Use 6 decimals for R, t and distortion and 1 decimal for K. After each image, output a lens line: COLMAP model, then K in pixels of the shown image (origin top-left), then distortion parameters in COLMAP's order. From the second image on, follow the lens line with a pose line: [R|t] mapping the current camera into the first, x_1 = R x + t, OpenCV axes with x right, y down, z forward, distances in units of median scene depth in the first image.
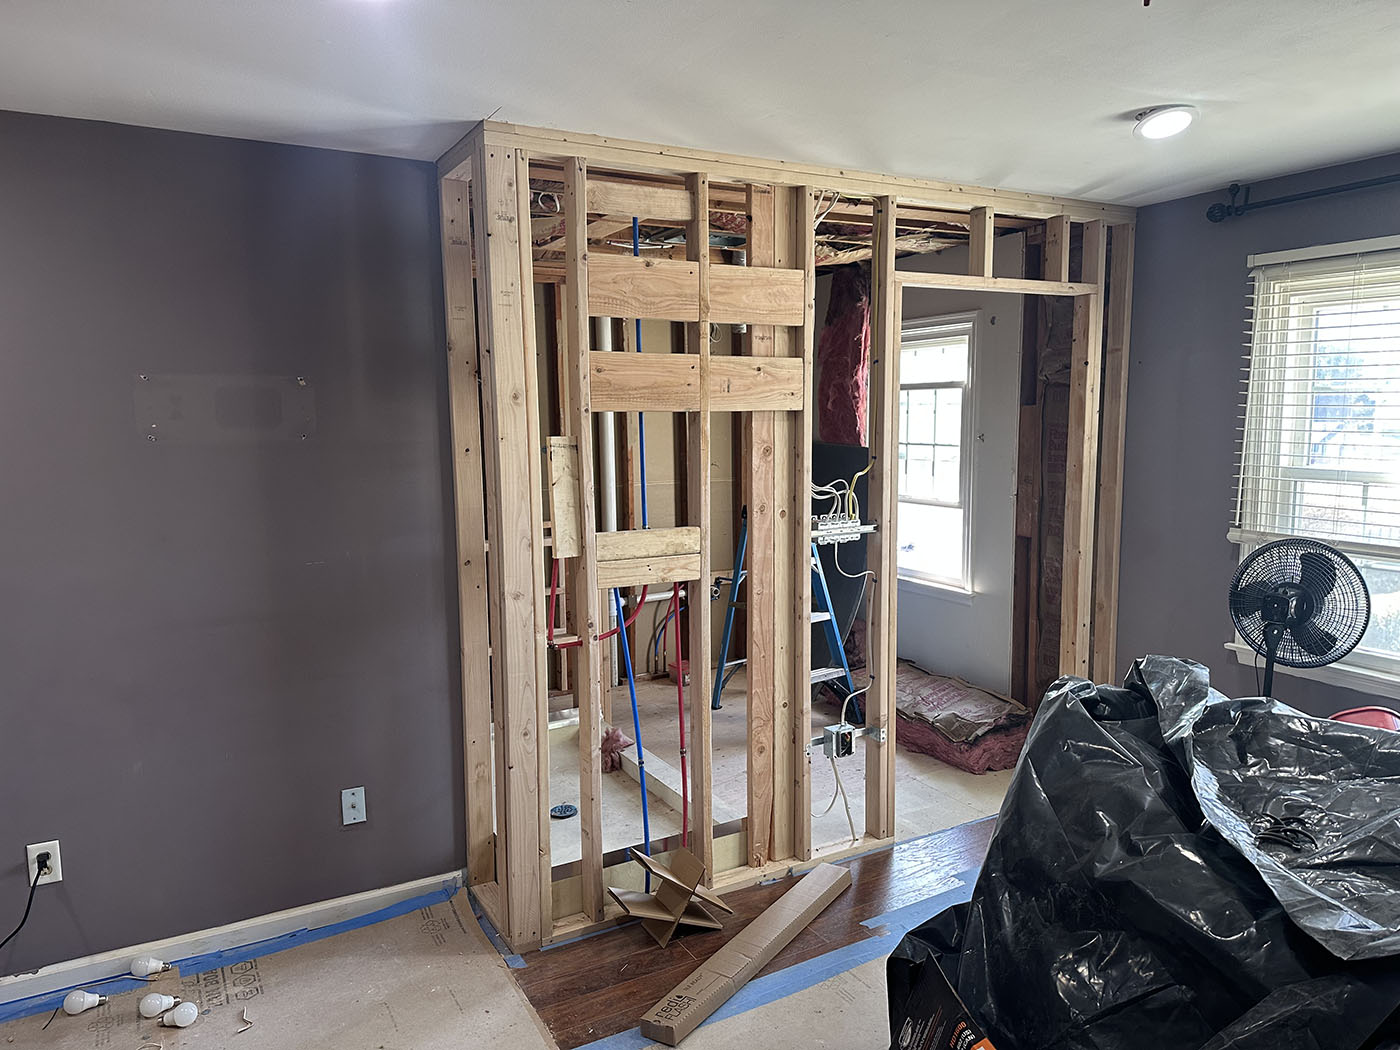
lens RADIAL K [[974.3, 0, 706.0], [0, 974.3, 534.1], [0, 0, 1]] dist [0.097686, -0.091382]
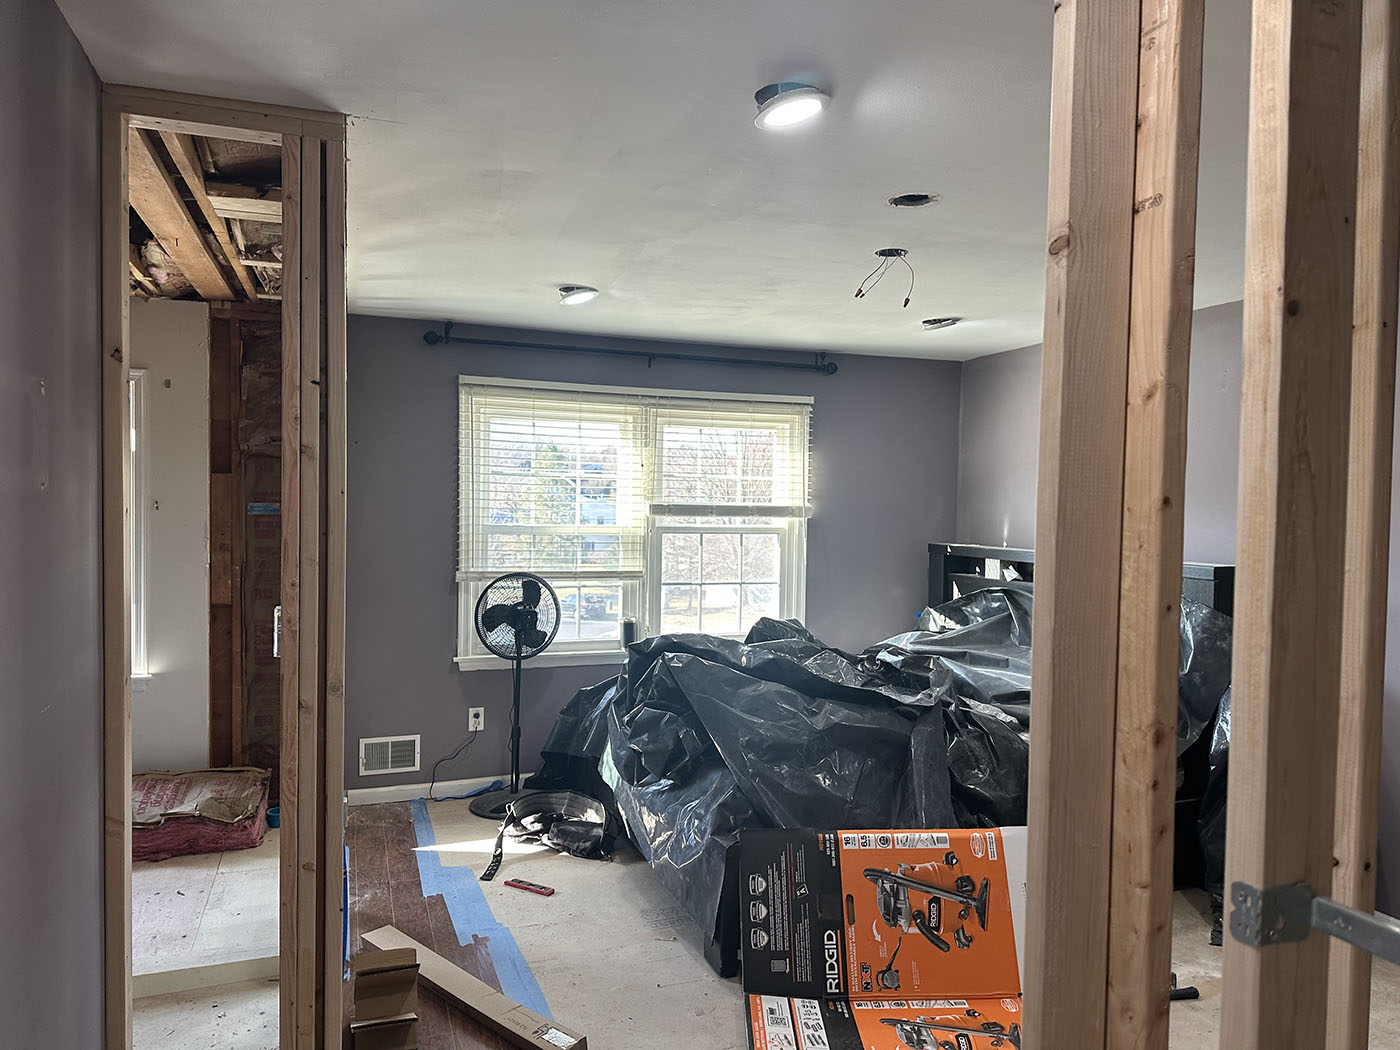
lens RADIAL K [[976.1, 0, 704.8], [0, 976.1, 532.1], [0, 0, 1]] dist [0.072434, -0.064784]
pose [[0.173927, -0.019213, 0.984571, -0.814909], [0.104539, 0.994520, 0.000940, -0.027875], [-0.979194, 0.102763, 0.174982, 0.479774]]
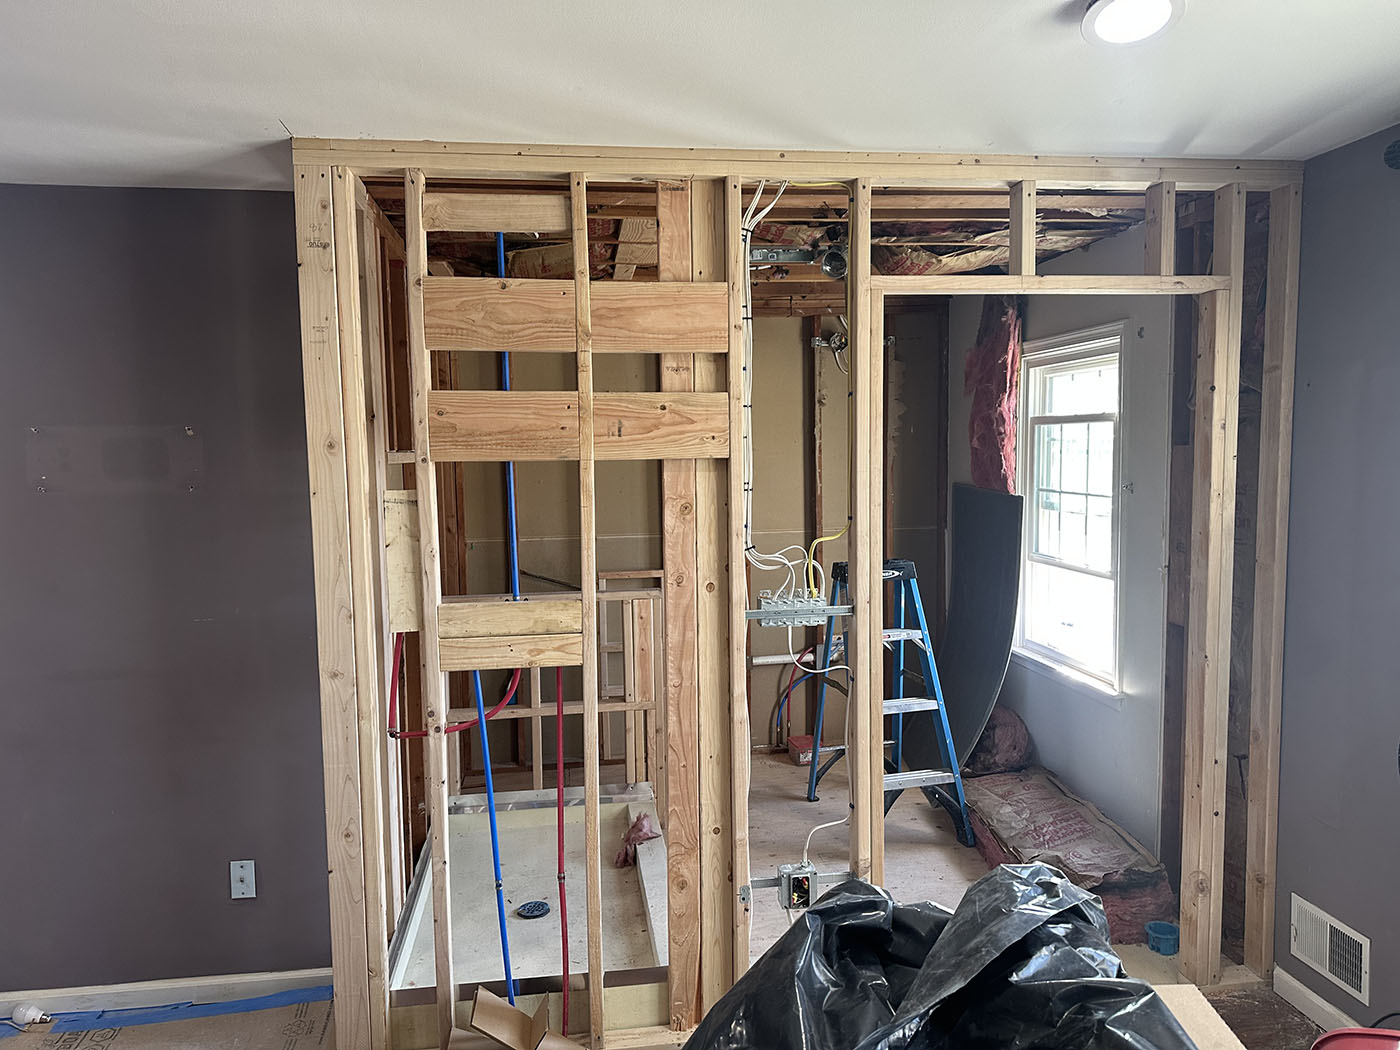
lens RADIAL K [[976.1, 0, 704.8], [0, 976.1, 532.1], [0, 0, 1]] dist [0.072434, -0.064784]
pose [[0.929764, 0.027901, -0.367097, 0.371642], [-0.039843, 0.998893, -0.024992, -0.046508], [0.365994, 0.037863, 0.929847, 0.261841]]
